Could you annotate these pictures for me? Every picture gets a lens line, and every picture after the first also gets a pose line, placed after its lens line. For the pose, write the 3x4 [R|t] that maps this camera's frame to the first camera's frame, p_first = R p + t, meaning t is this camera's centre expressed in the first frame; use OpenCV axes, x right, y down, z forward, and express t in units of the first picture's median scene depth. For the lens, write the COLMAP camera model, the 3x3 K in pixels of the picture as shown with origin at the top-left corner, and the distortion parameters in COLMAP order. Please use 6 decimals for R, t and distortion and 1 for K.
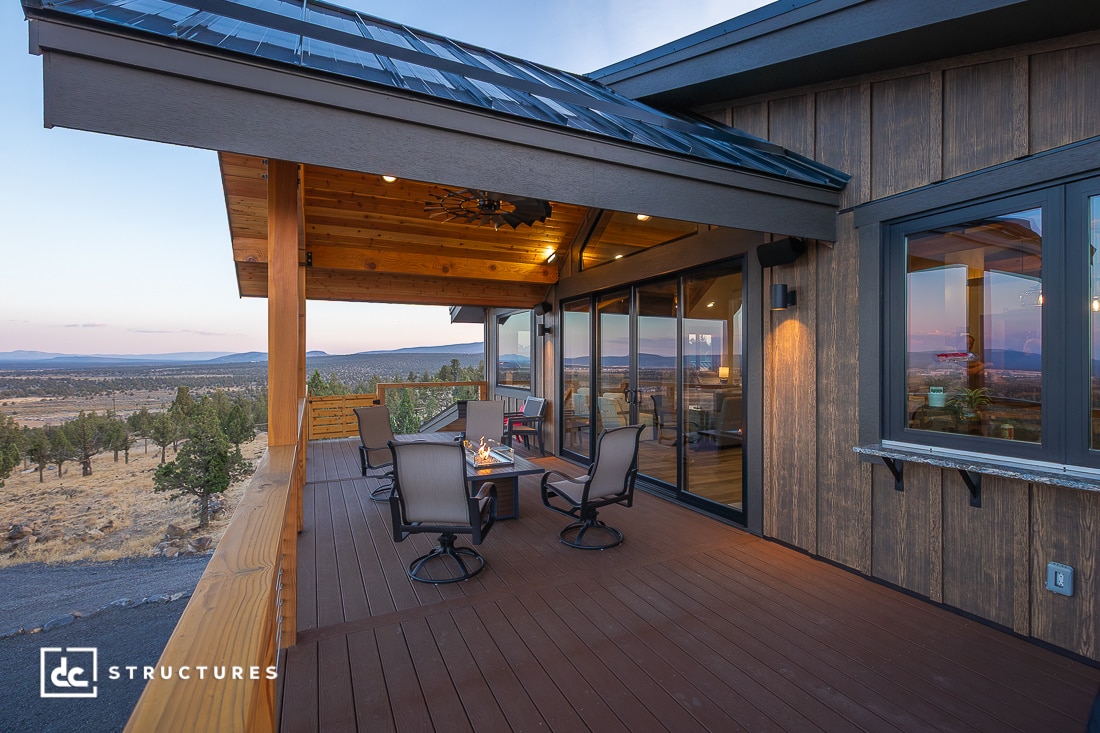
lens RADIAL K [[494.2, 0, 551.7], [0, 494.2, 363.0], [0, 0, 1]] dist [0.006146, -0.003645]
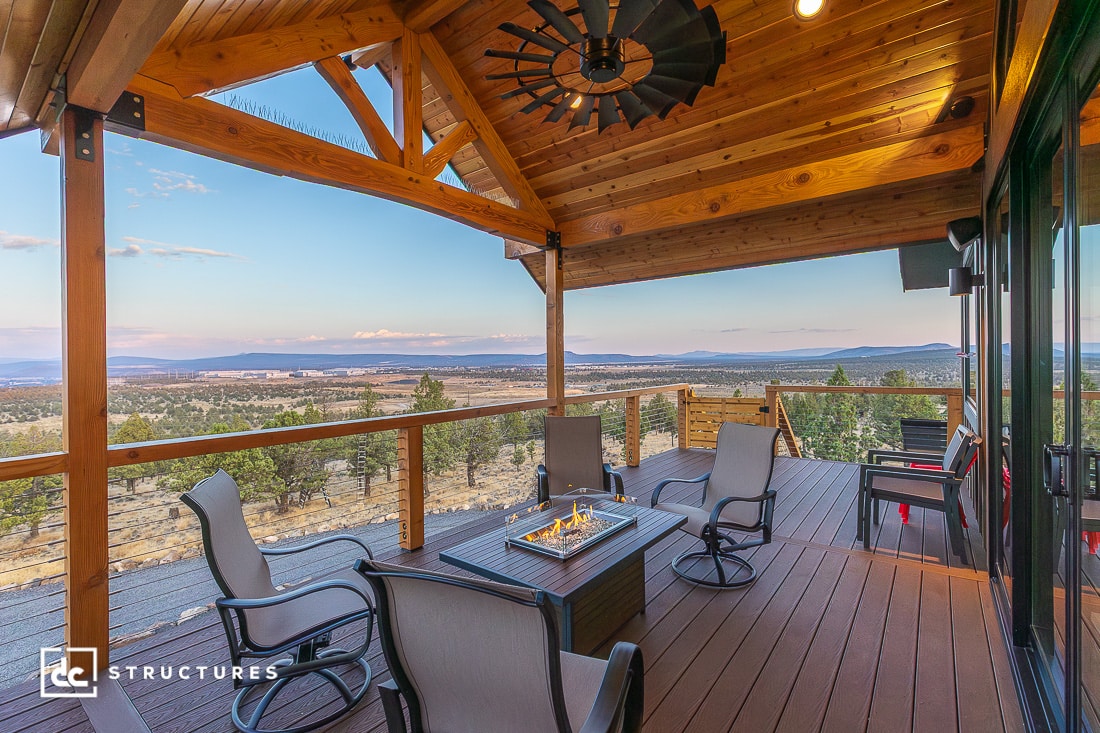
lens RADIAL K [[490.5, 0, 553.4], [0, 490.5, 362.1], [0, 0, 1]] dist [0.002780, -0.000567]
pose [[0.445613, -0.003628, -0.895218, 0.249243], [0.010984, 0.999939, 0.001415, 0.003054], [0.895158, -0.010464, 0.445626, 0.541548]]
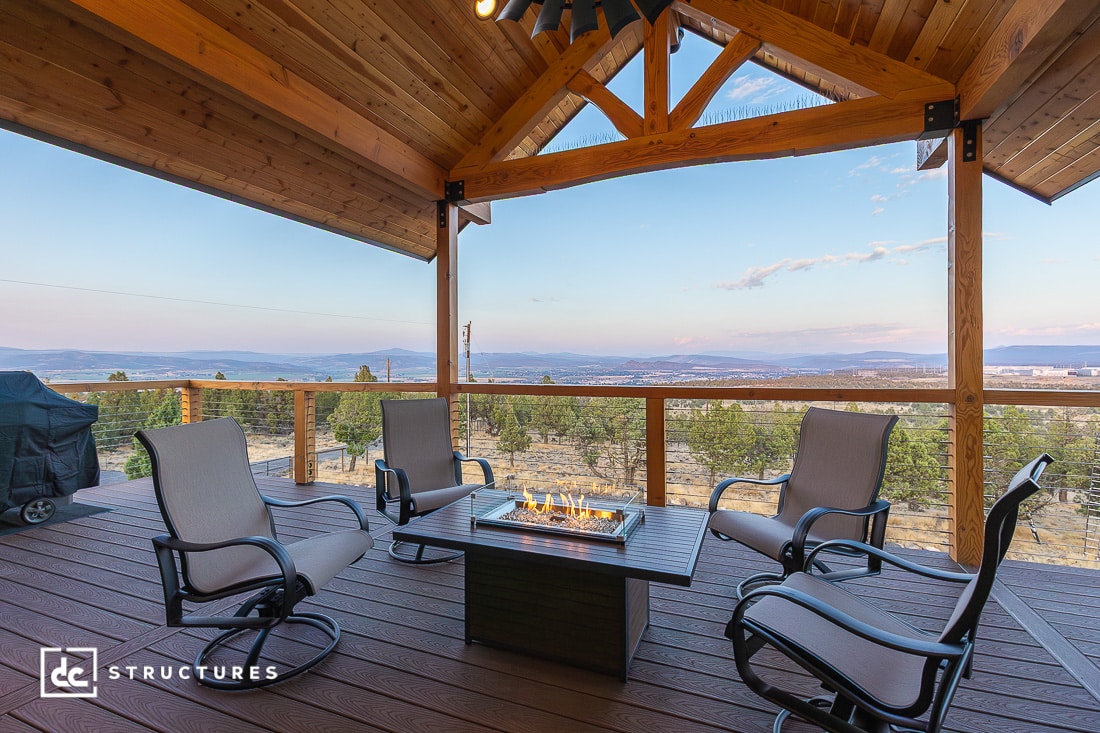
lens RADIAL K [[494.2, 0, 551.7], [0, 494.2, 363.0], [0, 0, 1]] dist [0.006146, -0.003645]
pose [[-0.741056, 0.005246, -0.671423, 0.130420], [0.003549, 0.999986, 0.003895, 0.035362], [0.671434, 0.000504, -0.741064, 0.979754]]
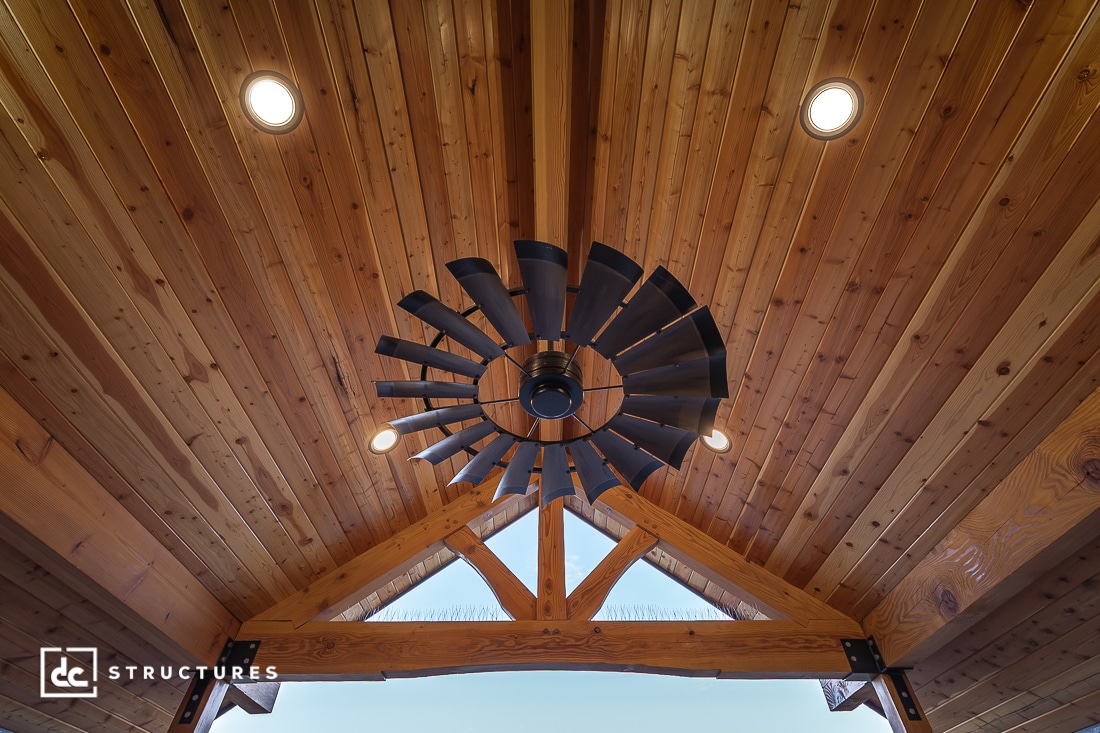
lens RADIAL K [[500.1, 0, 550.0], [0, 500.1, 366.5], [0, 0, 1]] dist [0.002813, -0.000719]
pose [[-0.435172, -0.668077, -0.603572, 0.088018], [0.000600, 0.670161, -0.742215, -0.039629], [0.900347, -0.323353, -0.291234, 0.848795]]
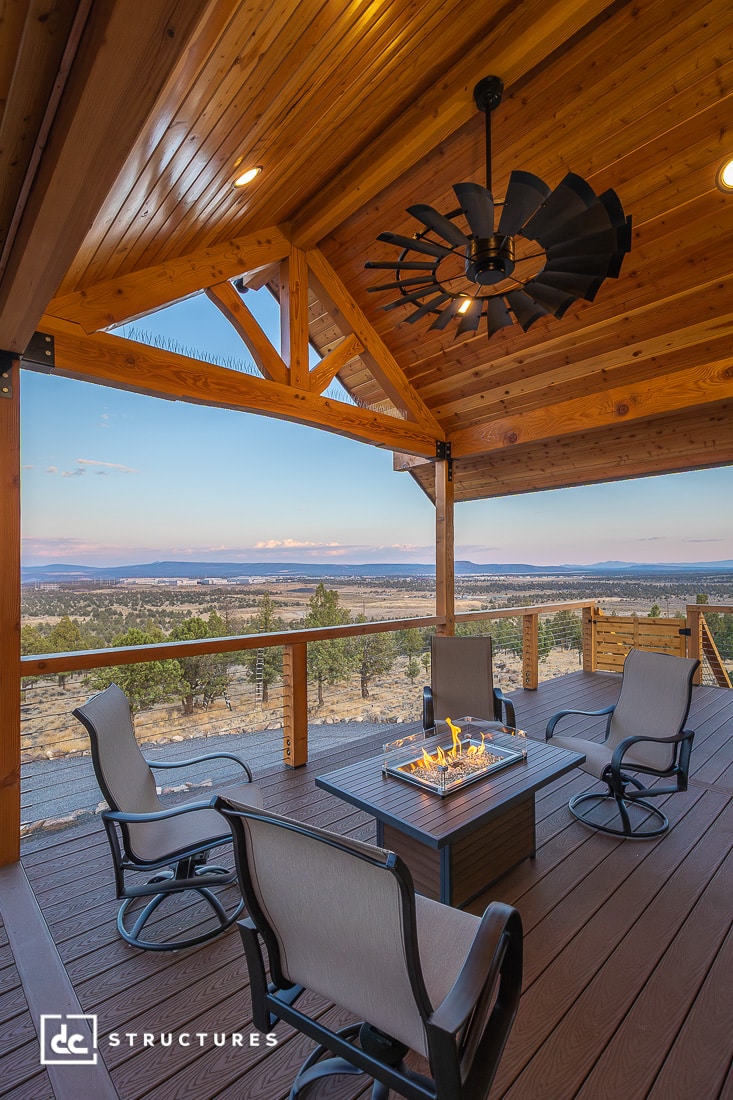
lens RADIAL K [[500.1, 0, 366.4], [0, 500.1, 568.9], [0, 0, 1]] dist [0.002813, -0.000719]
pose [[0.290407, -0.006358, -0.956882, 0.245408], [0.003947, 0.999977, -0.005447, -0.006079], [0.956895, -0.002195, 0.290426, 0.557200]]
